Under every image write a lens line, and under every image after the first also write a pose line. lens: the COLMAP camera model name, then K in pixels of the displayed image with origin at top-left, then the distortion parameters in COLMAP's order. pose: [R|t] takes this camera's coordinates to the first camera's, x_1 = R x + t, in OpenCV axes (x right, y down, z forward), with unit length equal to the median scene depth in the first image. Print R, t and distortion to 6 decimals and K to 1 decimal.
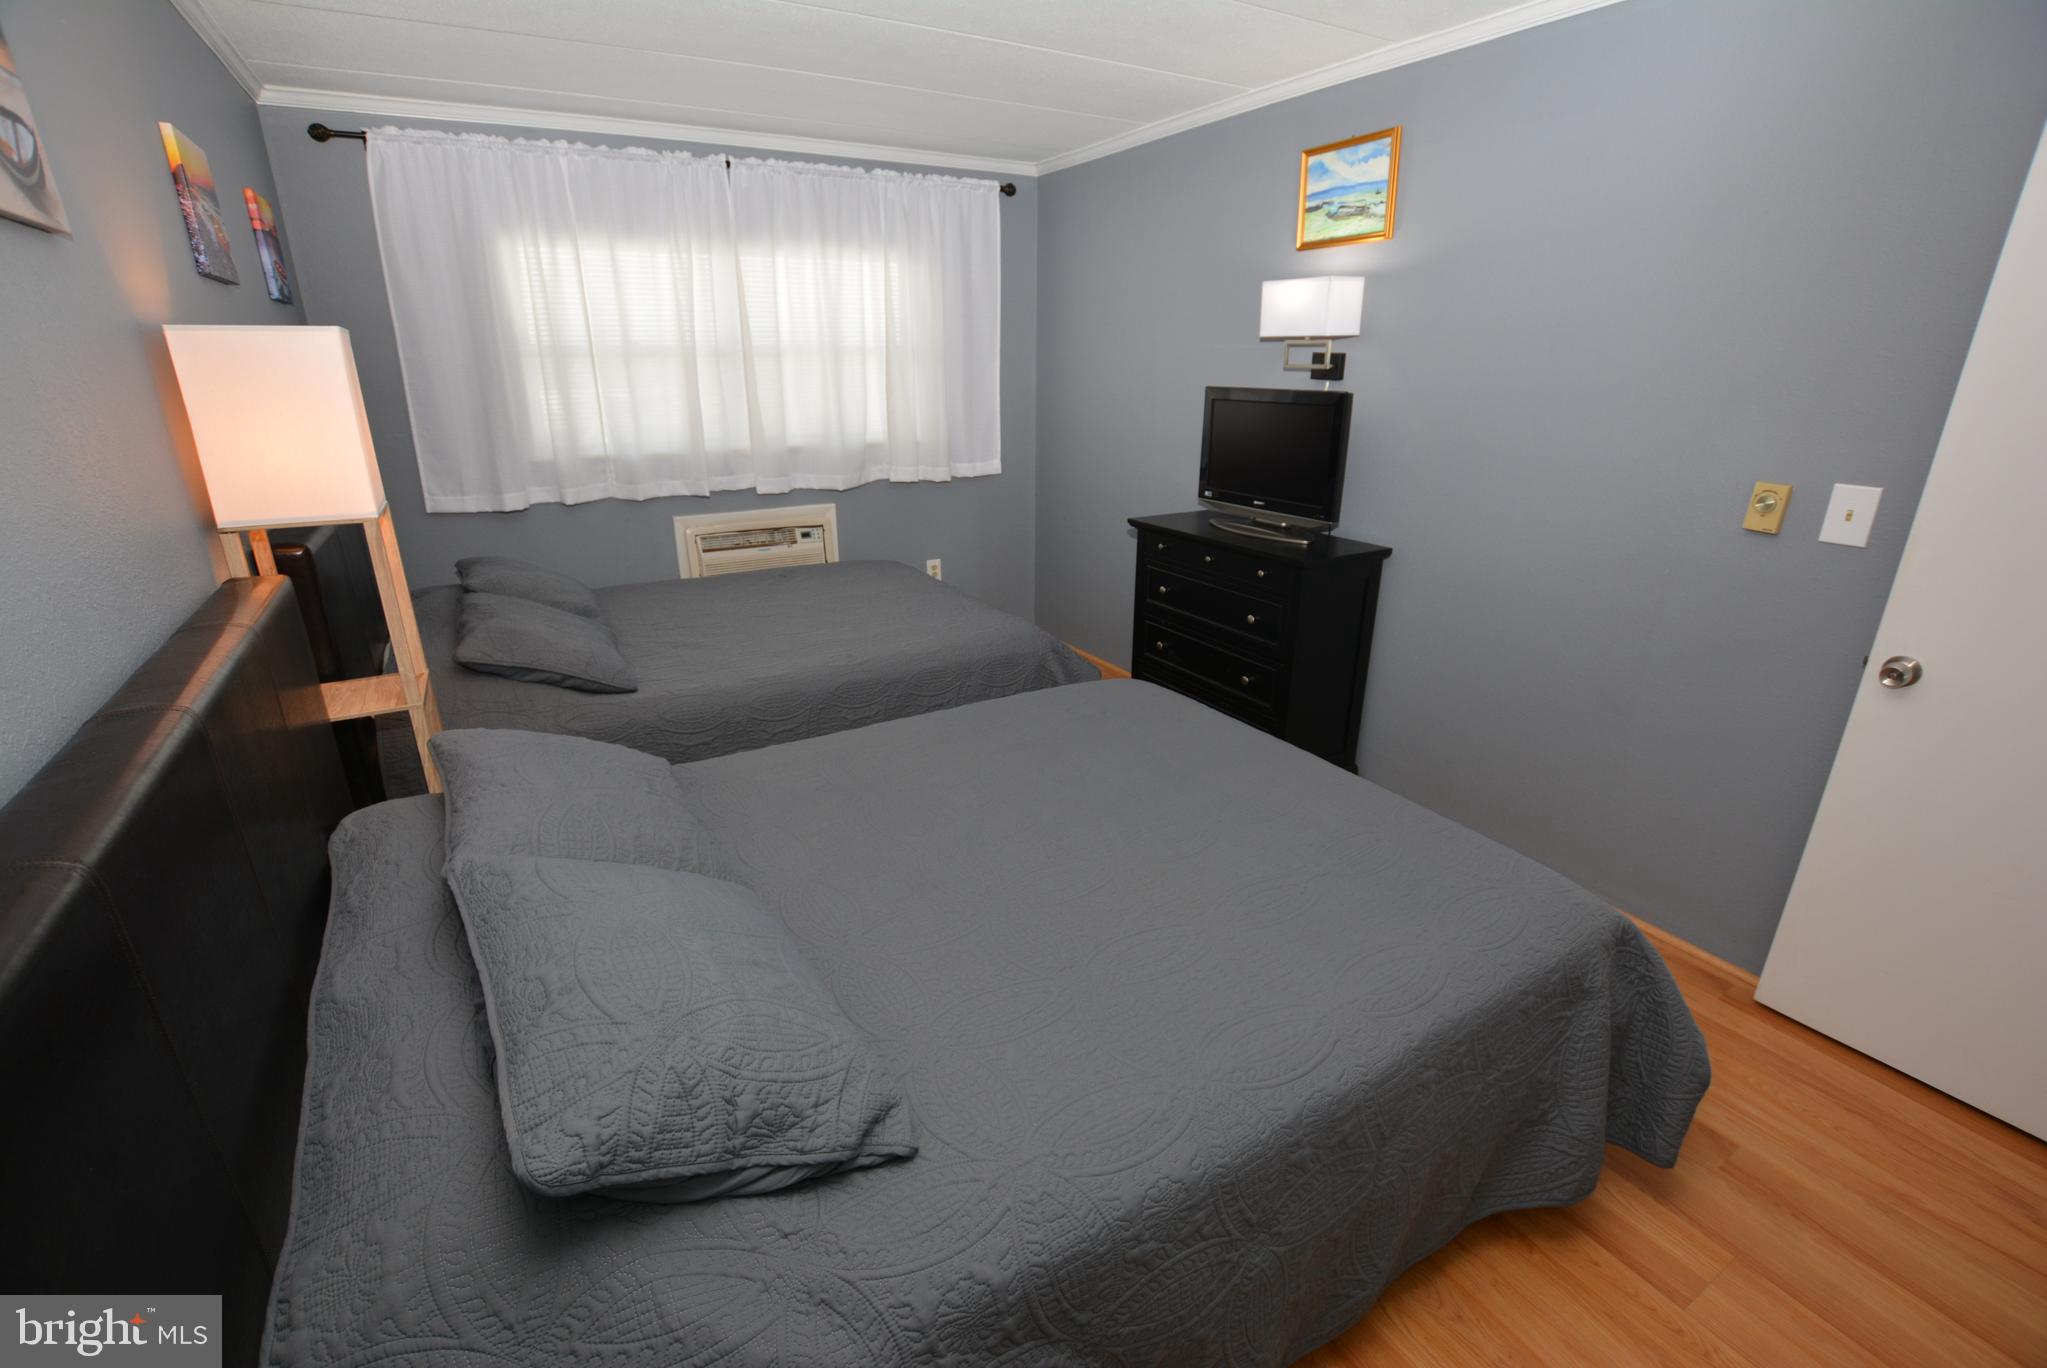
lens RADIAL K [[903.5, 0, 1025.3], [0, 903.5, 692.6], [0, 0, 1]] dist [-0.040099, 0.007267]
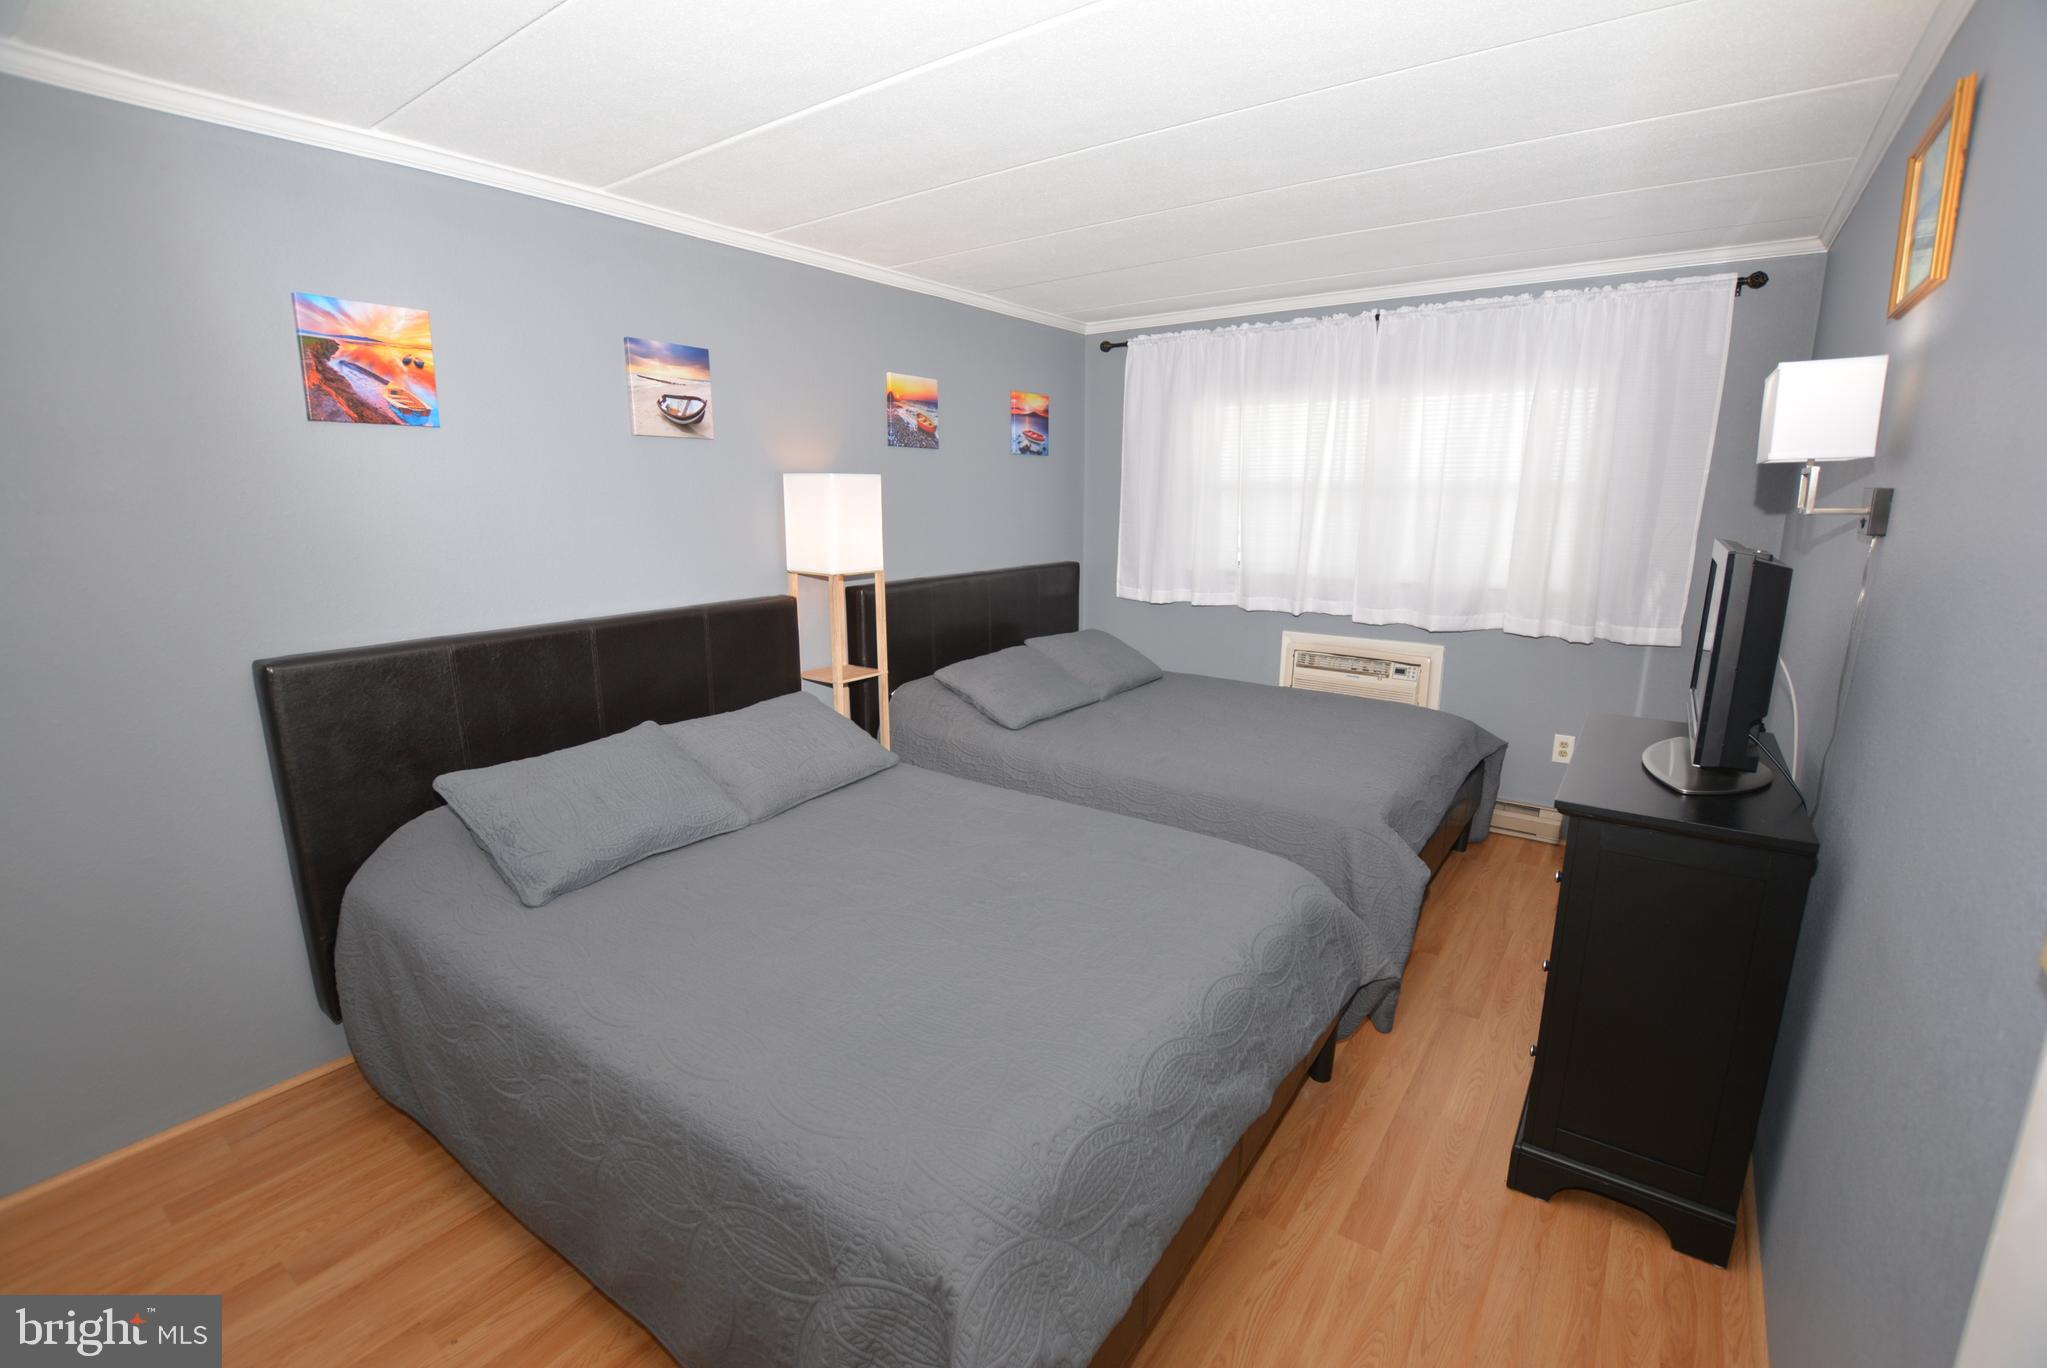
lens RADIAL K [[903.5, 0, 1025.3], [0, 903.5, 692.6], [0, 0, 1]] dist [-0.040099, 0.007267]
pose [[0.395436, 0.198301, -0.896832, 0.505738], [-0.320880, 0.944718, 0.067406, -0.097938], [0.860620, 0.261121, 0.437206, 0.263877]]
